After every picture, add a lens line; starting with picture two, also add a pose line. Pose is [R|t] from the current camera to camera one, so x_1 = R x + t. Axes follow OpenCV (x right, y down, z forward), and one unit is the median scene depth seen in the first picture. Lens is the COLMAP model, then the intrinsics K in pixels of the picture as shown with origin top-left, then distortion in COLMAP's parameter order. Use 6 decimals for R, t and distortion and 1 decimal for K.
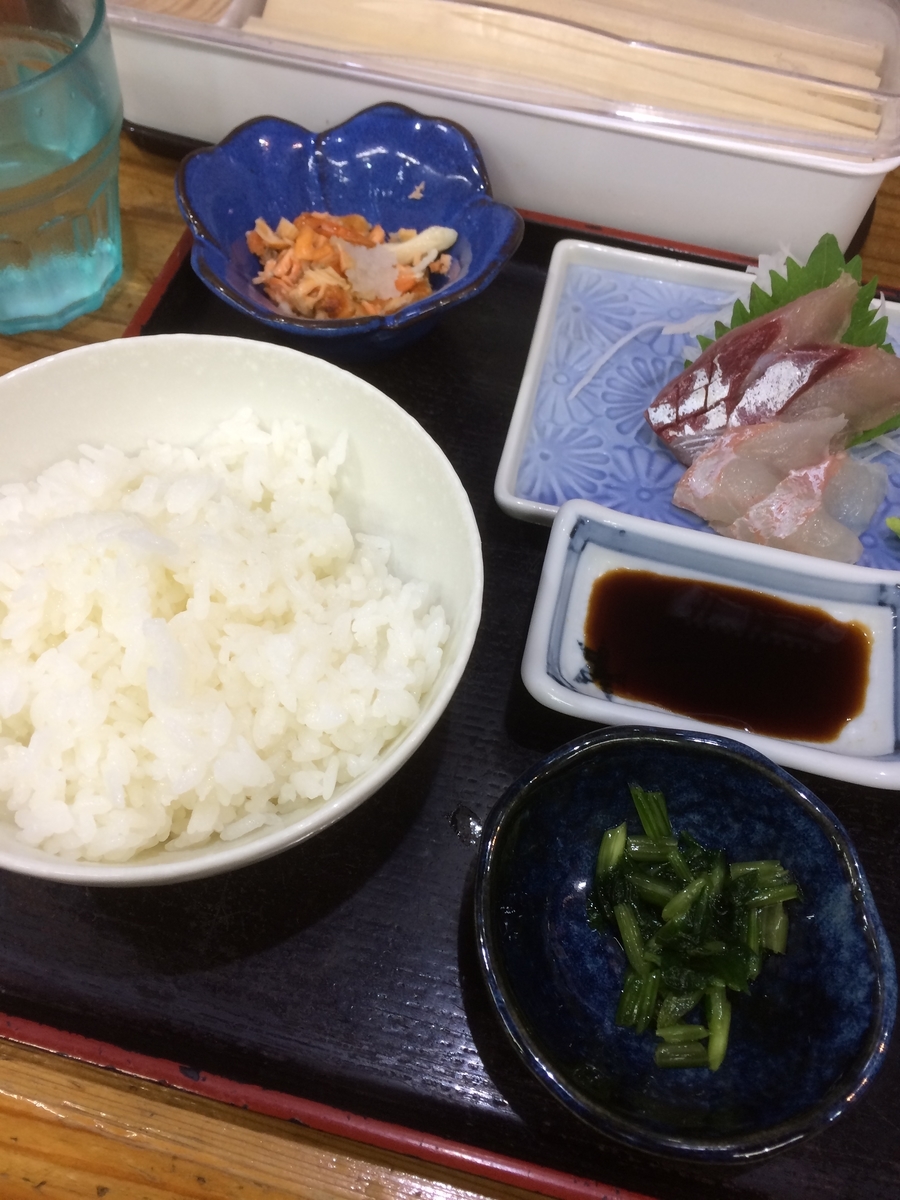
lens RADIAL K [[1046.7, 0, 456.3], [0, 1046.7, 595.1], [0, 0, 1]] dist [0.078795, -0.119501]
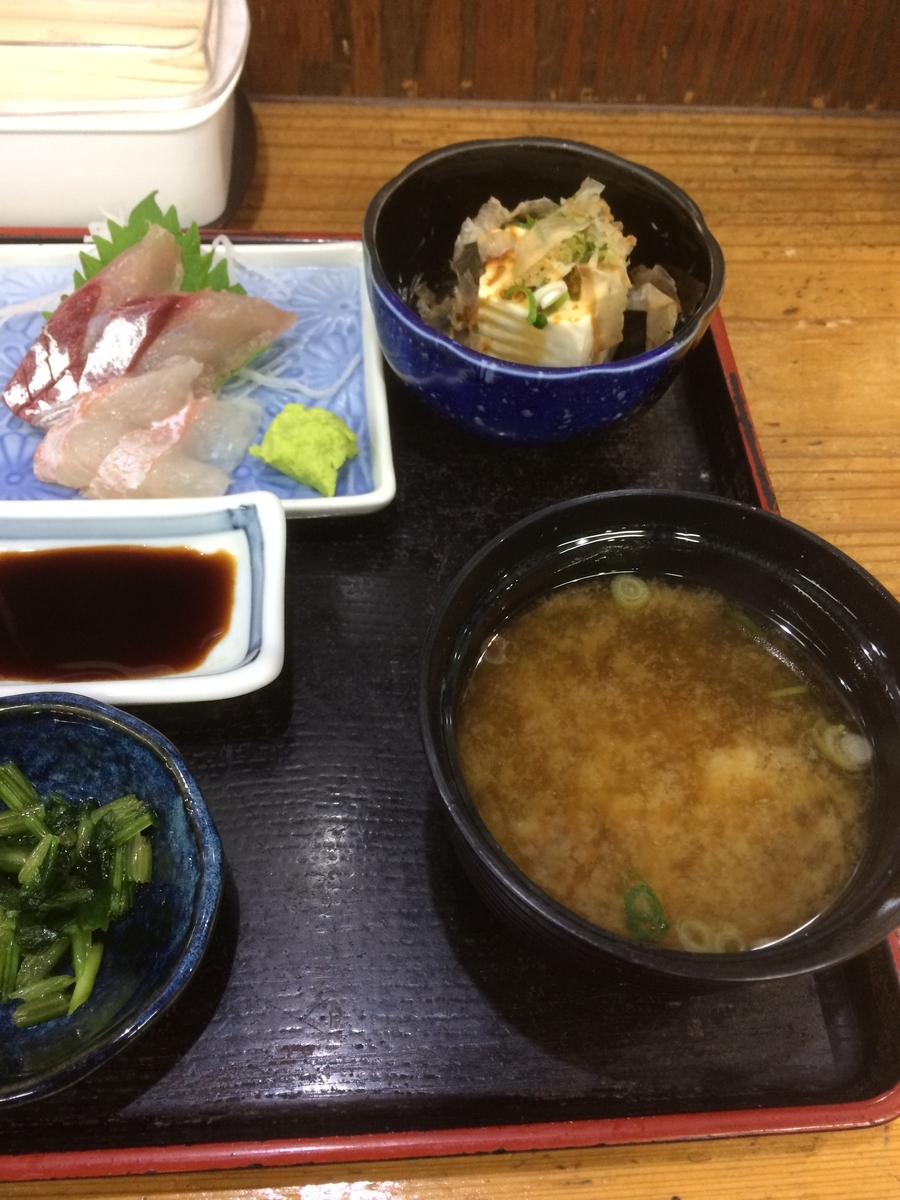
lens RADIAL K [[1046.7, 0, 451.3], [0, 1046.7, 597.7], [0, 0, 1]] dist [0.078795, -0.119501]
pose [[0.955018, -0.250449, 0.158798, 0.387781], [0.252029, 0.967663, 0.010438, 0.107556], [-0.156277, 0.030054, 0.987256, -0.046824]]
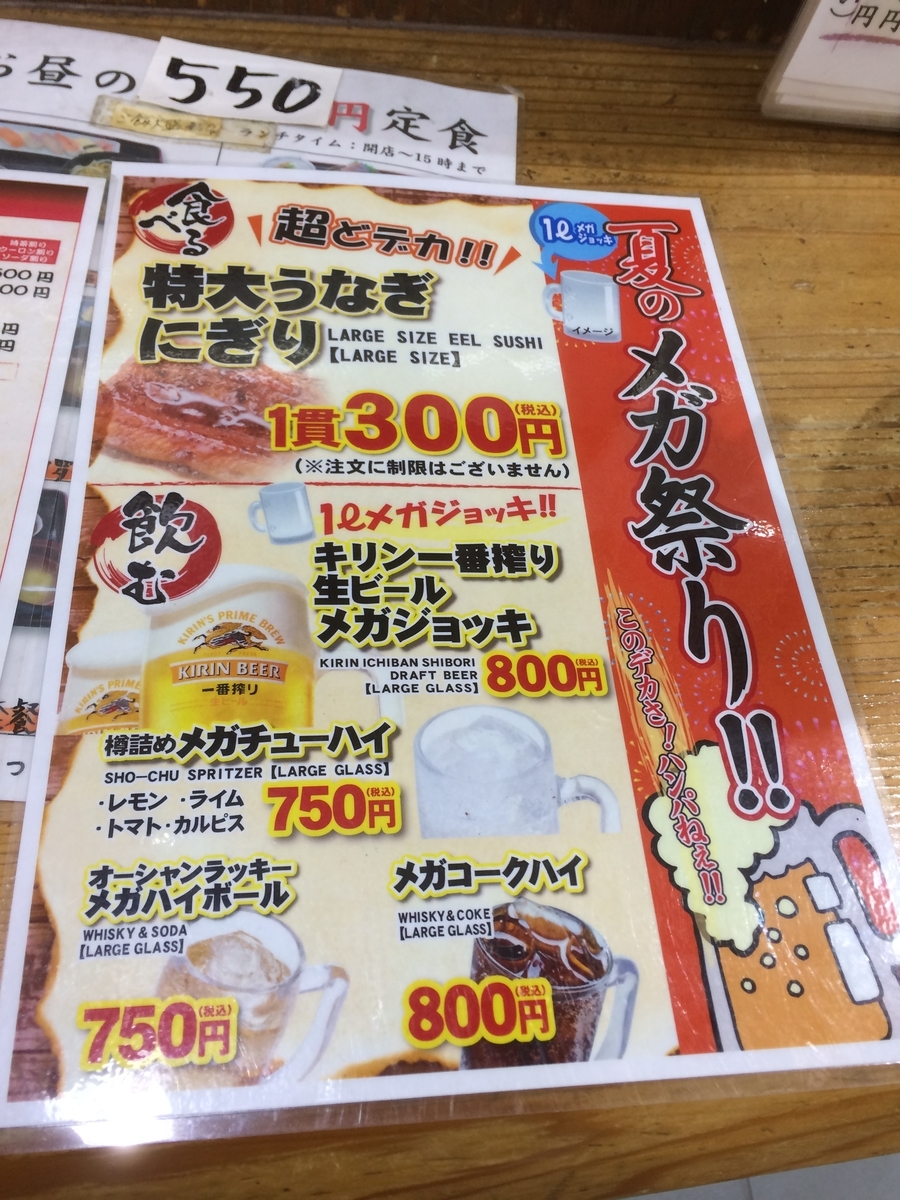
lens RADIAL K [[1046.7, 0, 458.9], [0, 1046.7, 591.3], [0, 0, 1]] dist [0.078795, -0.119501]
pose [[0.936130, -0.270268, 0.224979, 0.903392], [0.259394, 0.962685, 0.077147, 0.276682], [-0.237435, -0.013861, 0.971305, -0.140746]]
